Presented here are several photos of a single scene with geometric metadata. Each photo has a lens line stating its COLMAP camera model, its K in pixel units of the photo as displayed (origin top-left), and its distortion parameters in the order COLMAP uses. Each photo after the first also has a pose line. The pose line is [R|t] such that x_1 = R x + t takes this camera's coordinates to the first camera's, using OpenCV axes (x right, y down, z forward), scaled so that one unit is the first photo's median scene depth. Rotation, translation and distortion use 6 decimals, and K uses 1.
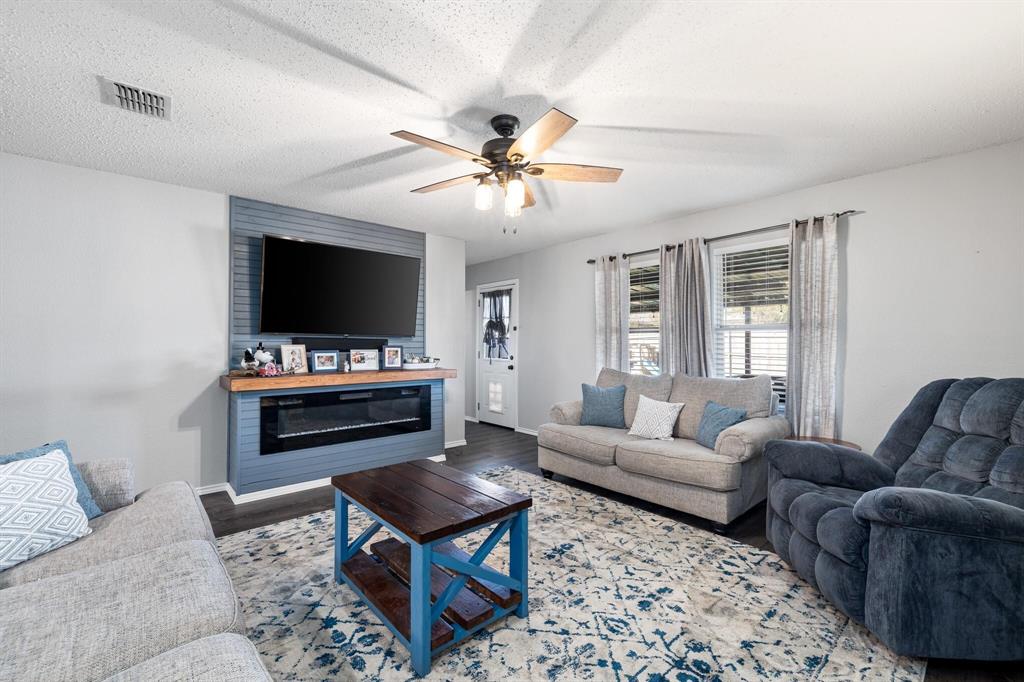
lens RADIAL K [[430.1, 0, 510.8], [0, 430.1, 337.0], [0, 0, 1]] dist [0.000682, 0.000070]
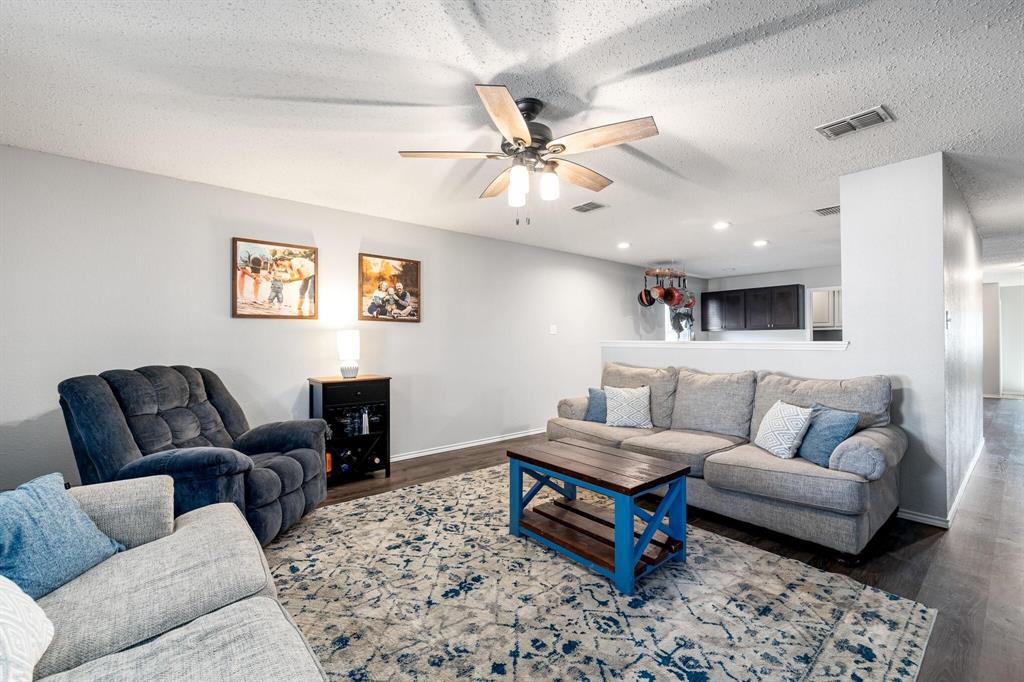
lens RADIAL K [[430.1, 0, 510.8], [0, 430.1, 337.0], [0, 0, 1]] dist [0.000682, 0.000070]
pose [[-0.999557, -0.000503, 0.029763, -0.004221], [-0.001108, 0.999793, -0.020307, 0.028212], [-0.029746, -0.020331, -0.999351, 2.099436]]
